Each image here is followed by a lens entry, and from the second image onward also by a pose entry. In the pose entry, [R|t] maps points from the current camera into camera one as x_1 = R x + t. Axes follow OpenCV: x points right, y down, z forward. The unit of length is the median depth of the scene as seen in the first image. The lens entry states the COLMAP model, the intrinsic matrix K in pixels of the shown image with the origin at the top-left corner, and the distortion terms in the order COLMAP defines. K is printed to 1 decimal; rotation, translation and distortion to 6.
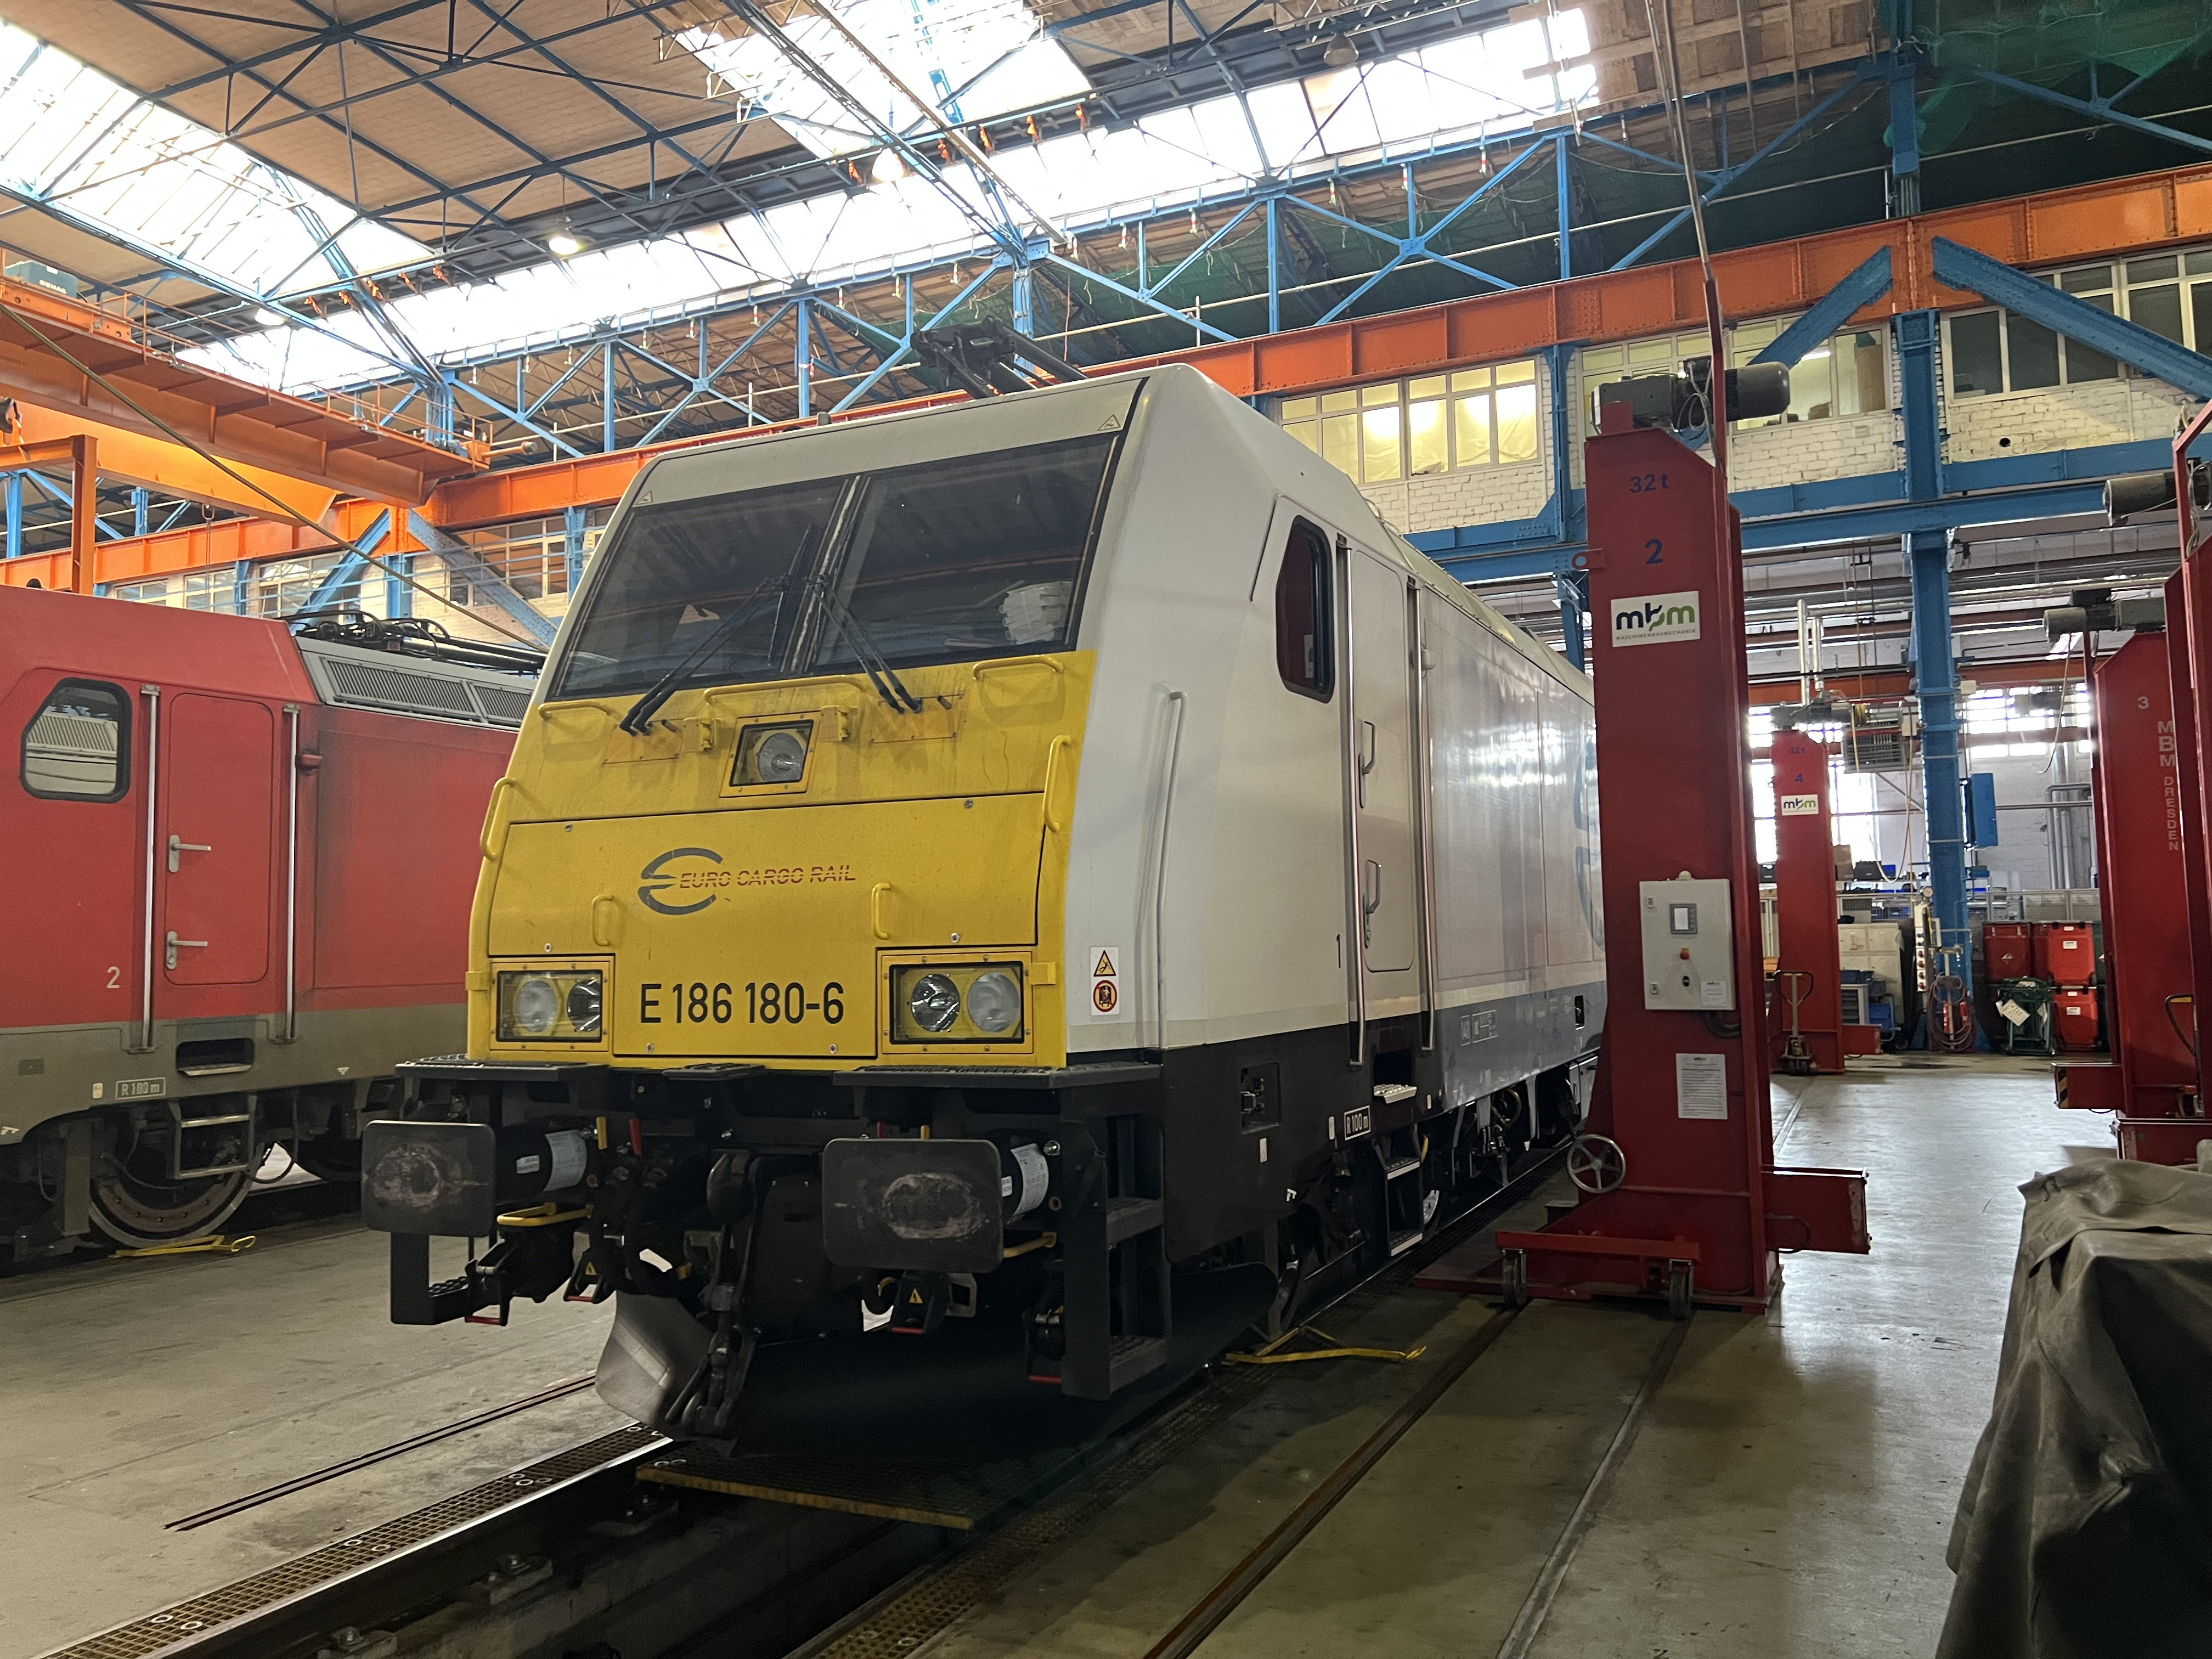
lens RADIAL K [[1666.8, 0, 1105.4], [0, 1666.8, 808.8], [0, 0, 1]] dist [0.047524, -0.051385]
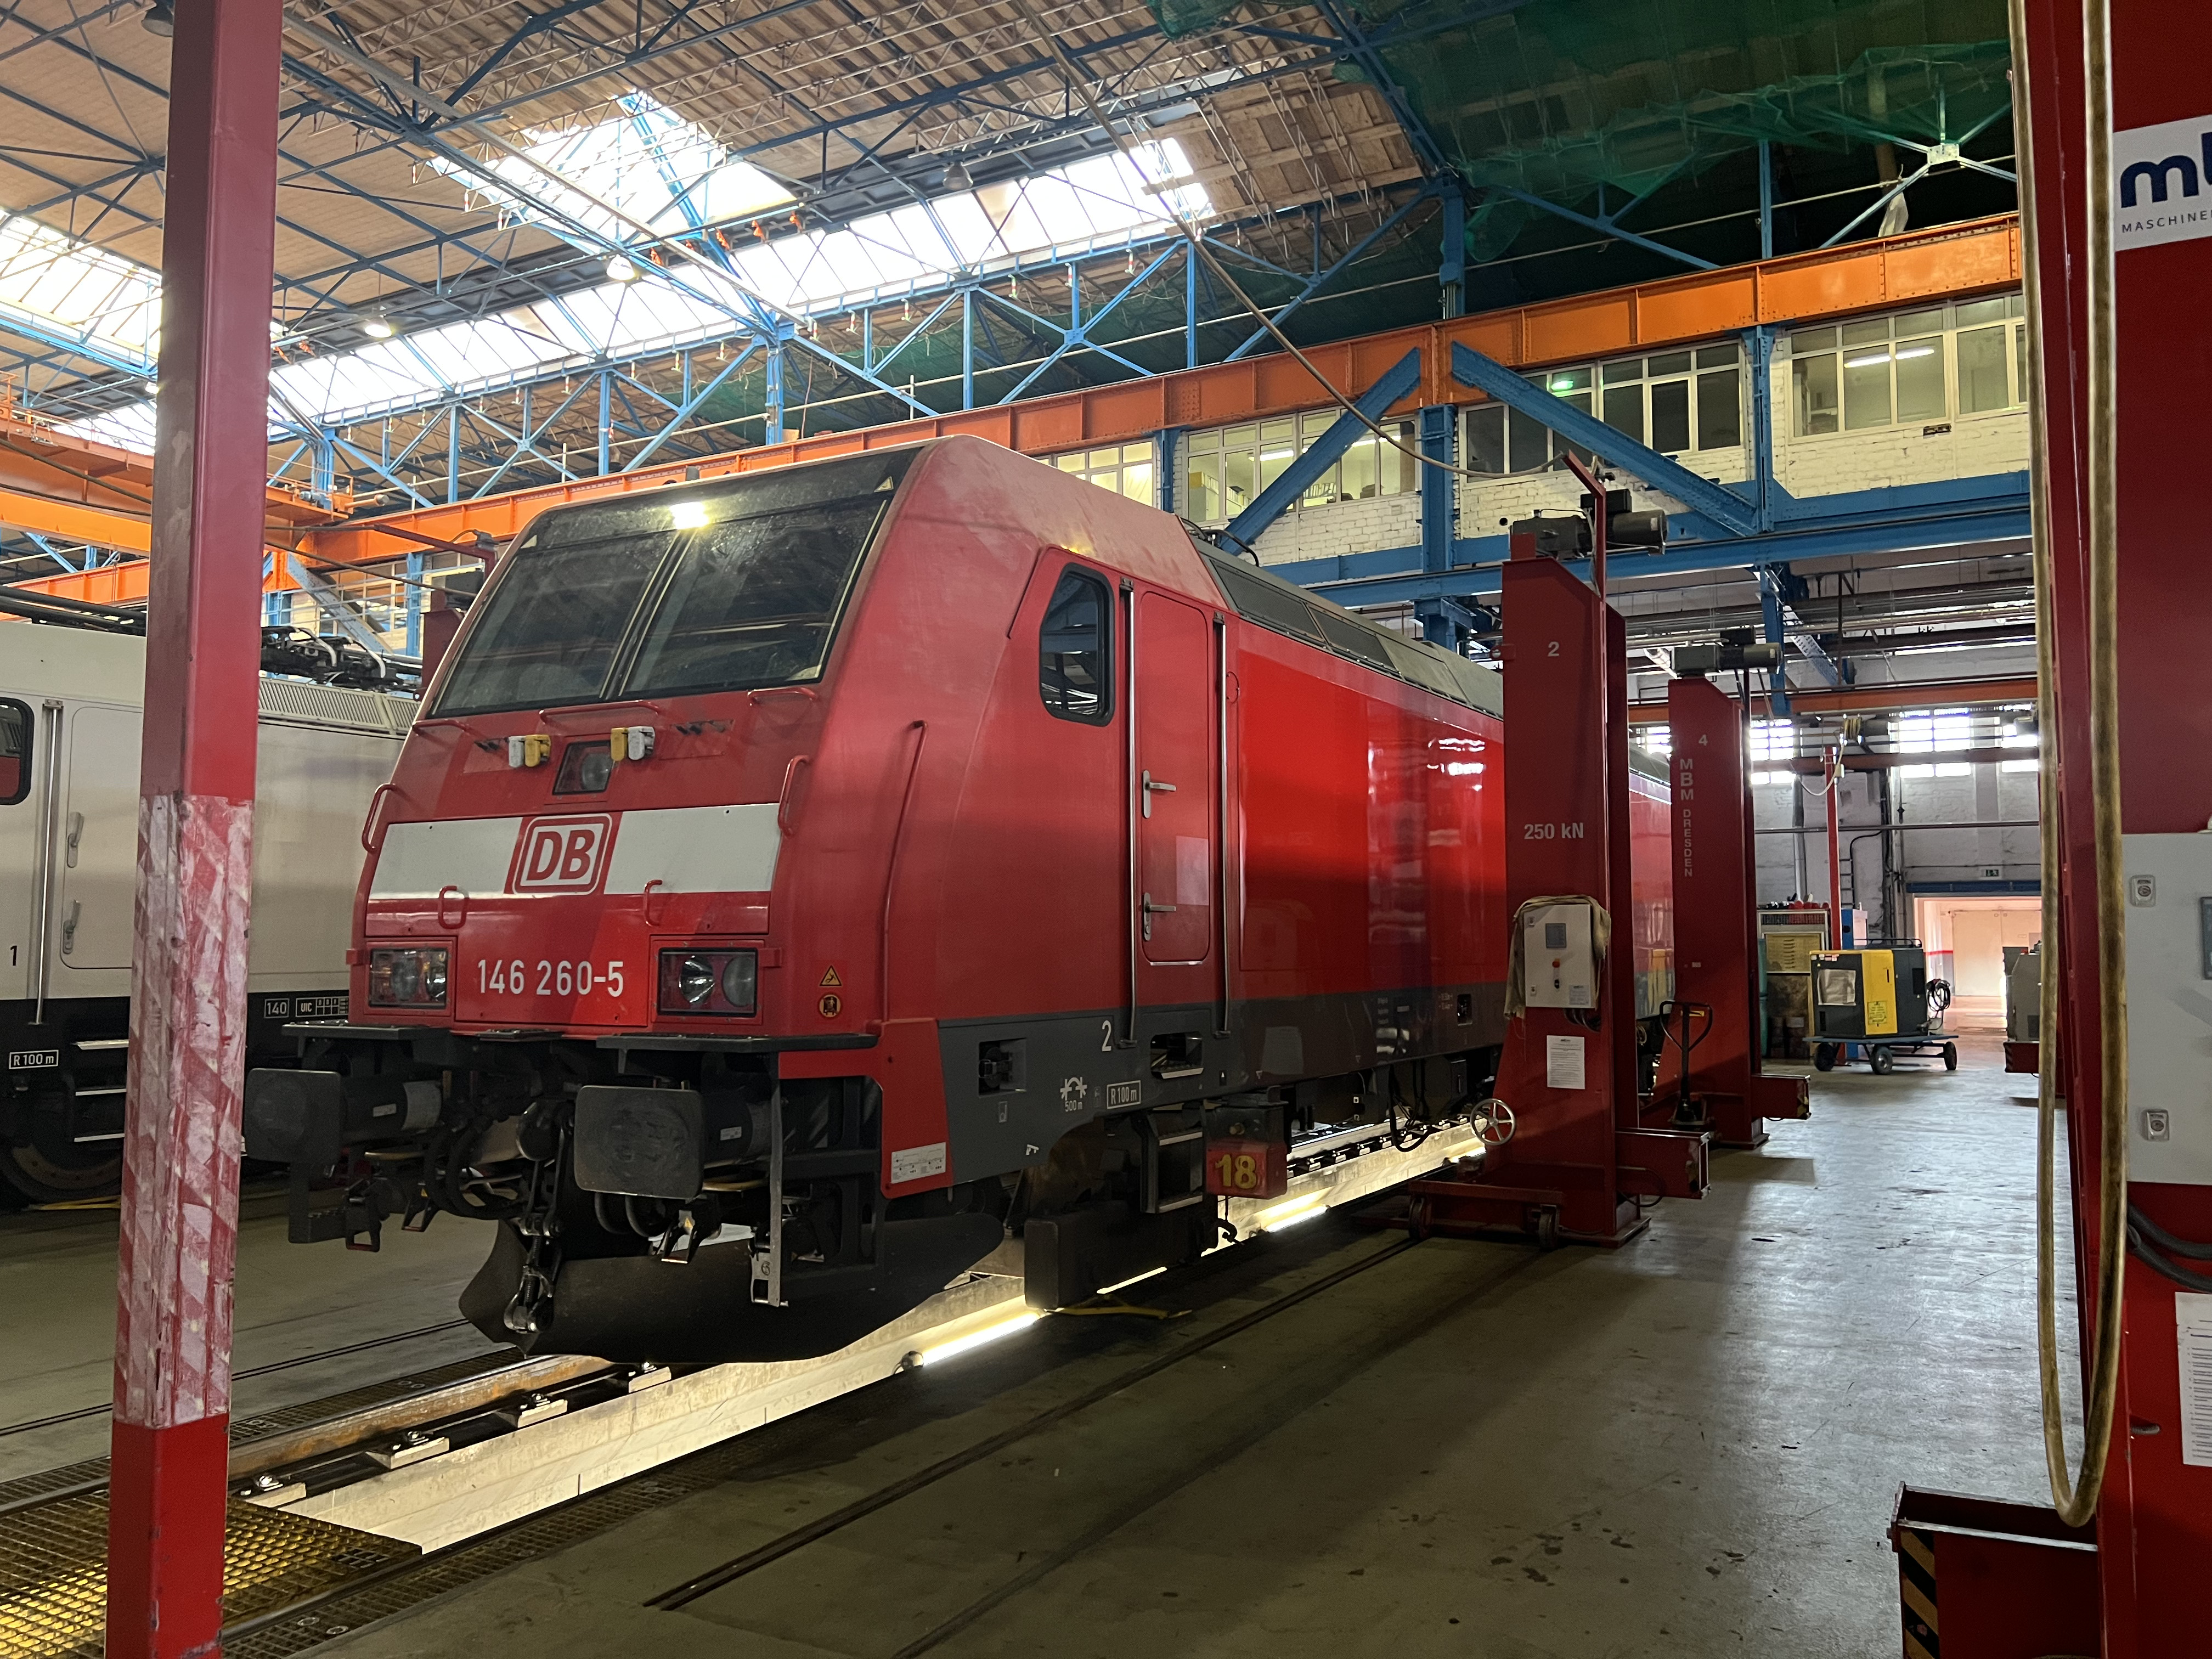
lens RADIAL K [[1665.8, 0, 1119.5], [0, 1665.8, 813.2], [0, 0, 1]] dist [0.056384, -0.061060]
pose [[0.997585, 0.012922, -0.068238, 0.287592], [-0.012679, 0.999912, 0.003994, -0.016176], [0.068284, -0.003119, 0.997661, -0.128323]]
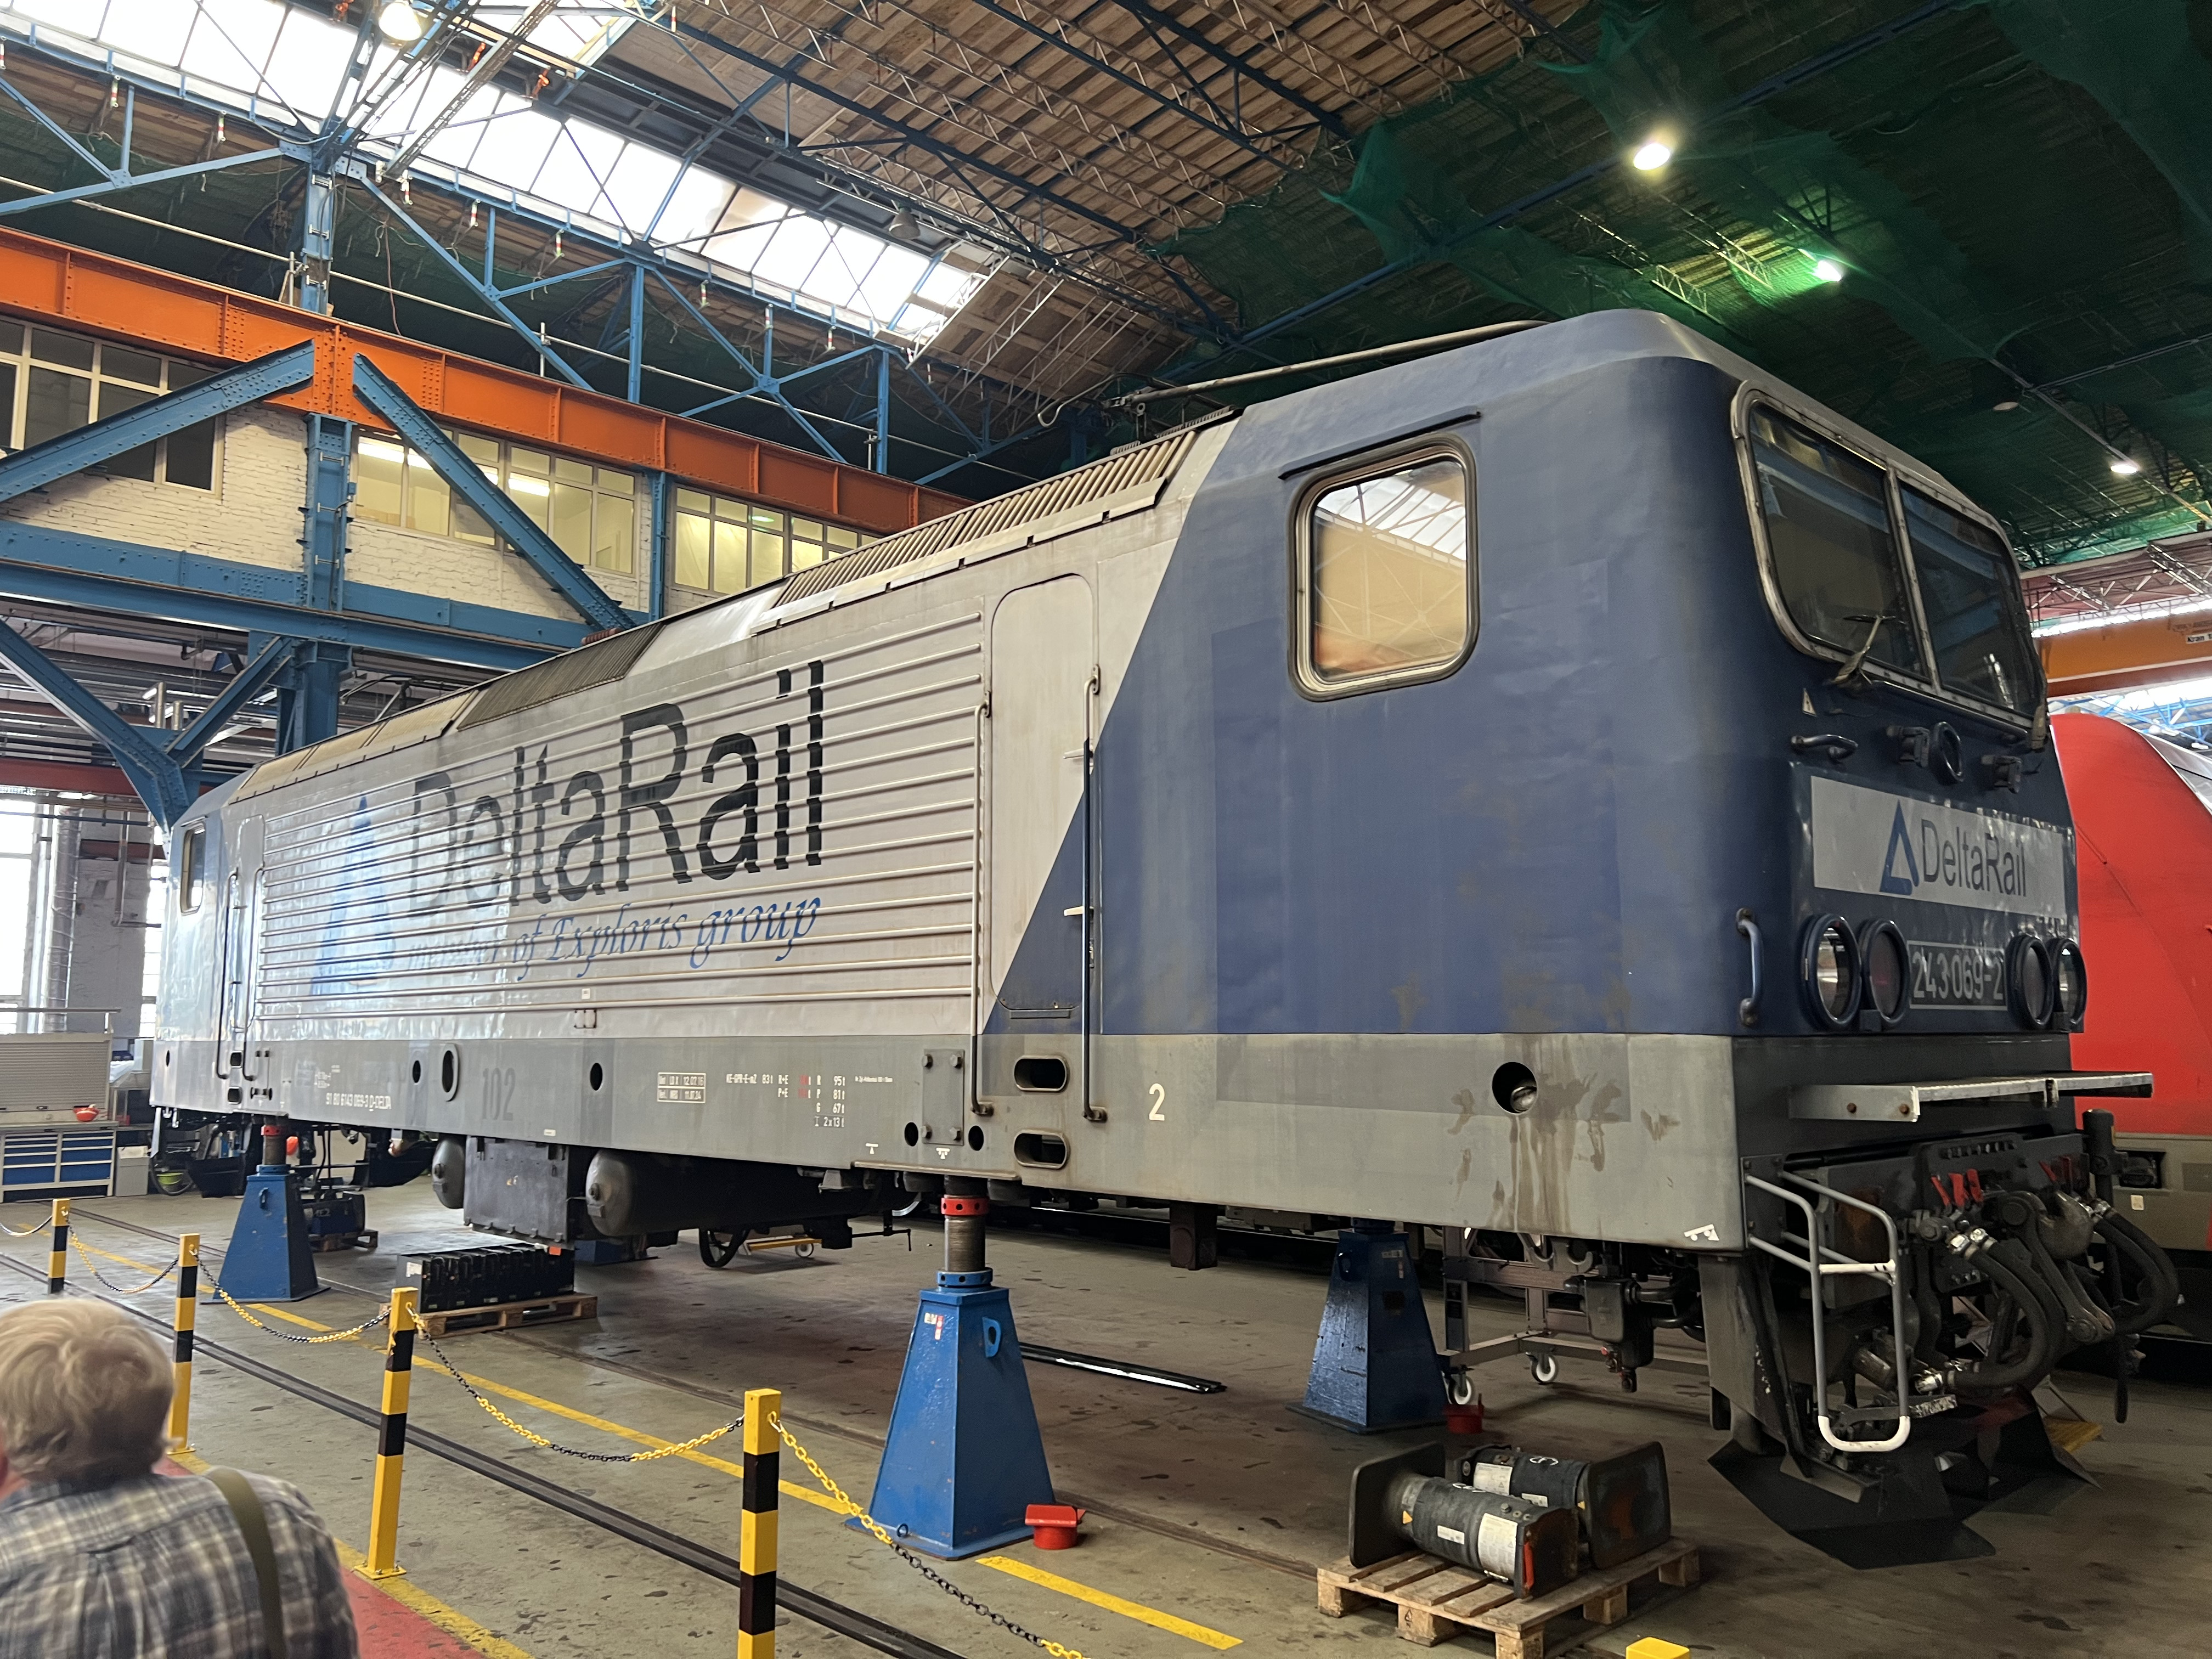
lens RADIAL K [[1662.8, 0, 1106.0], [0, 1662.8, 829.5], [0, 0, 1]] dist [0.050273, -0.052838]
pose [[0.365700, 0.131067, 0.921458, -0.644571], [-0.079064, 0.990831, -0.109556, 0.035284], [-0.927368, -0.032789, 0.372710, 0.397832]]
